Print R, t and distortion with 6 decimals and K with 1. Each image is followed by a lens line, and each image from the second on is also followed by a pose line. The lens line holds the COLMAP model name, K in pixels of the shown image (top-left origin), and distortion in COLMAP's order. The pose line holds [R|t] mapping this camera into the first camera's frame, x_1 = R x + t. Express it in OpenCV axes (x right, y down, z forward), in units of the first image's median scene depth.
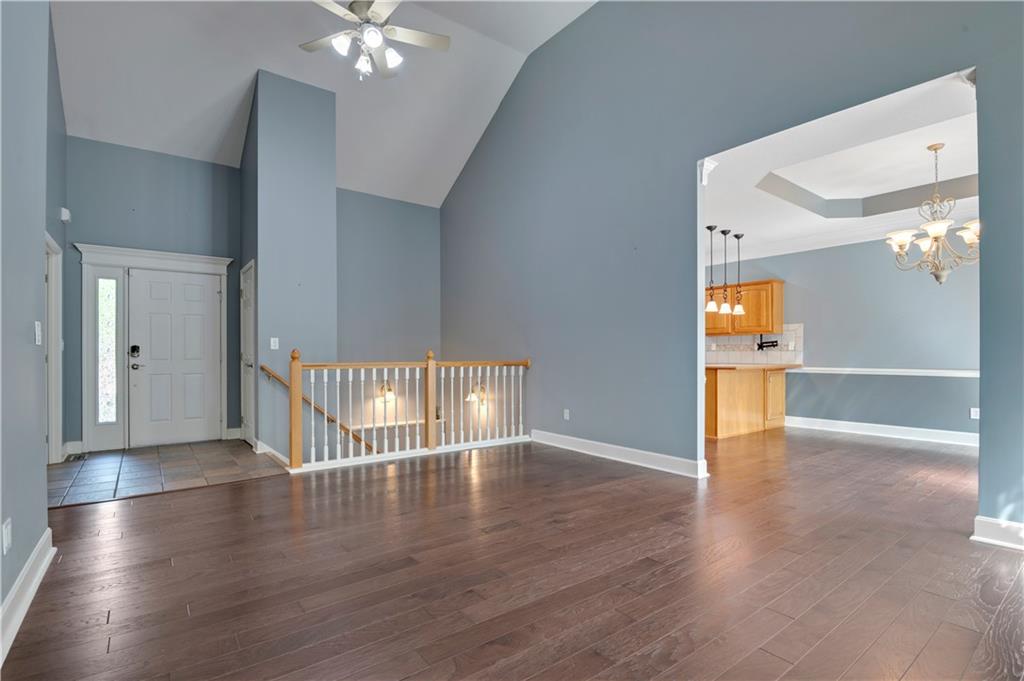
lens RADIAL K [[480.2, 0, 508.4], [0, 480.2, 350.9], [0, 0, 1]] dist [-0.006098, -0.003934]
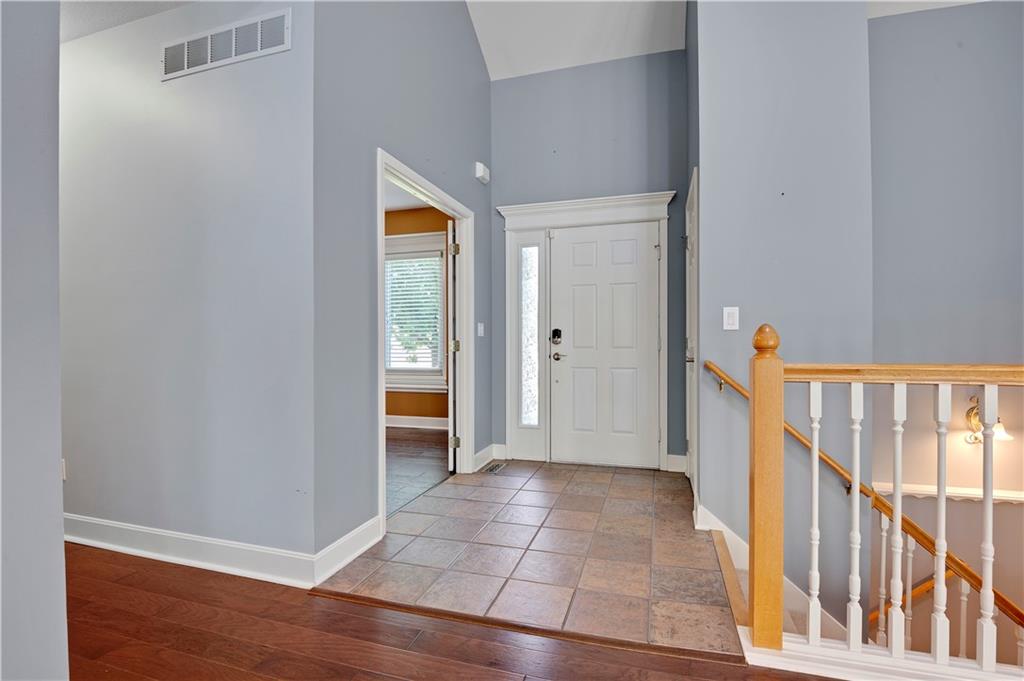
lens RADIAL K [[465.9, 0, 513.4], [0, 465.9, 345.9], [0, 0, 1]] dist [-0.009160, -0.000790]
pose [[0.579140, 0.007297, -0.815195, -0.213742], [0.006699, 0.999884, 0.013709, 0.005300], [0.815201, -0.013400, 0.579024, 0.511442]]
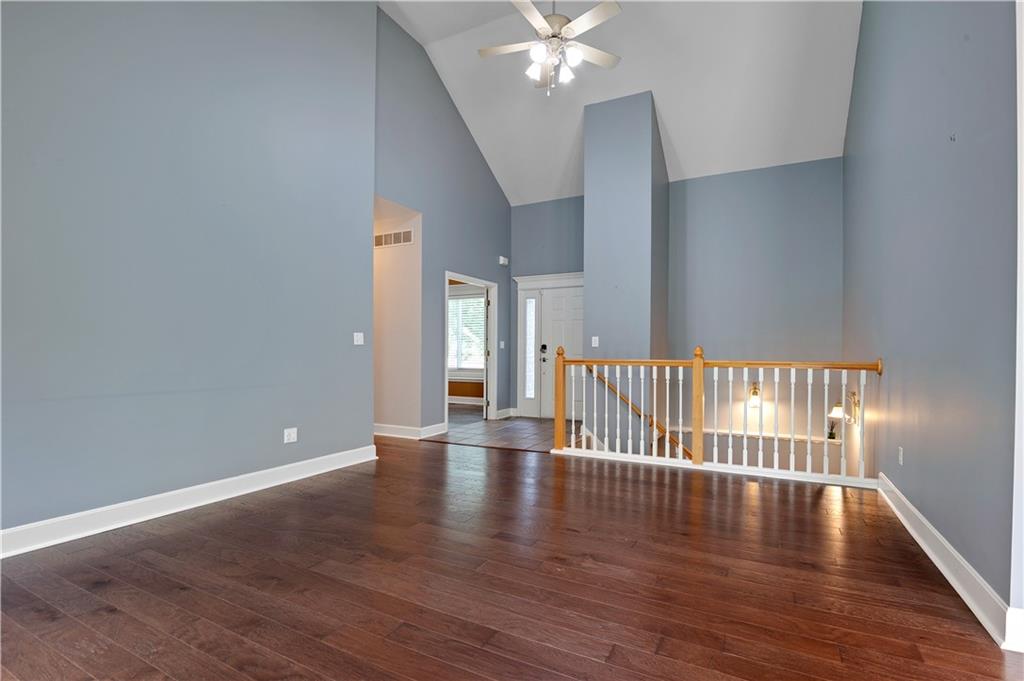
lens RADIAL K [[480.2, 0, 520.6], [0, 480.2, 347.9], [0, 0, 1]] dist [-0.006098, -0.003934]
pose [[0.433050, -0.003690, -0.901362, 0.446019], [0.001939, 0.999993, -0.003162, 0.002820], [0.901368, -0.000379, 0.433055, 0.334735]]
